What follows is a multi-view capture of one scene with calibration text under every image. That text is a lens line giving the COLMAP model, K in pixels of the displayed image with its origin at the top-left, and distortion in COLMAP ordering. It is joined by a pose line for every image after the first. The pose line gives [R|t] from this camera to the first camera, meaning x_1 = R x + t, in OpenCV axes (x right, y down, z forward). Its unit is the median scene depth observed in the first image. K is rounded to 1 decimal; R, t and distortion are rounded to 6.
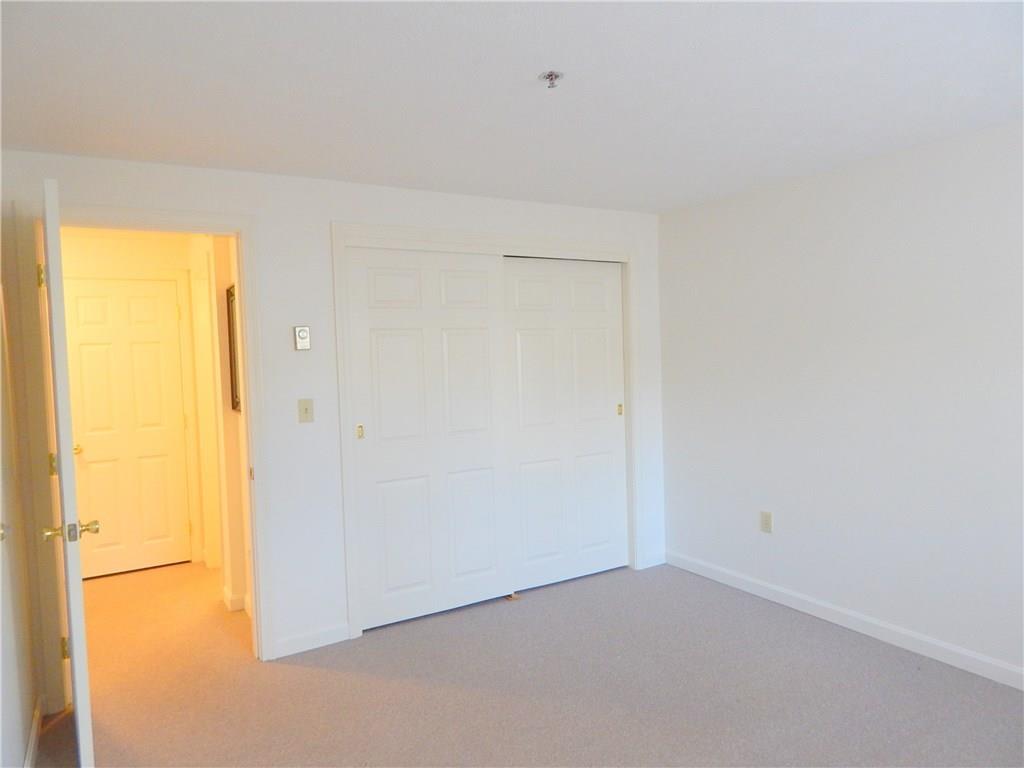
lens RADIAL K [[679.3, 0, 514.6], [0, 679.3, 376.0], [0, 0, 1]] dist [0.013763, -0.008622]
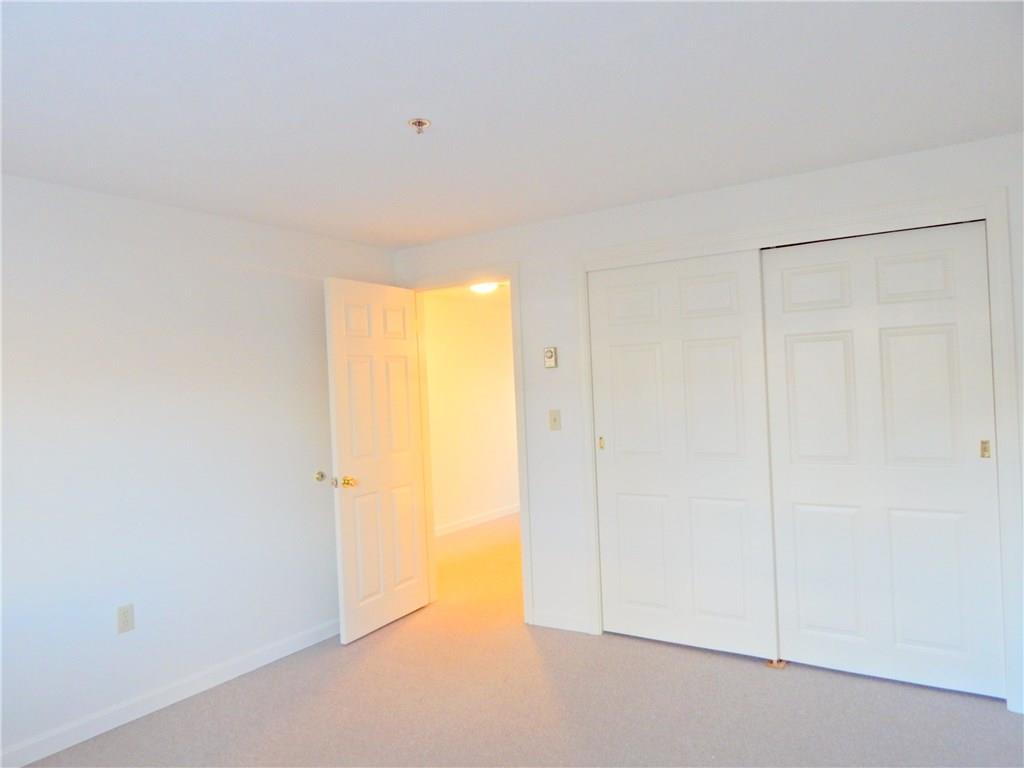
lens RADIAL K [[710.5, 0, 512.0], [0, 710.5, 384.0], [0, 0, 1]] dist [0.003153, -0.000199]
pose [[0.437935, 0.016494, -0.898855, 0.729035], [0.001130, 0.999821, 0.018898, -0.031851], [0.899006, -0.009292, 0.437838, 0.409314]]
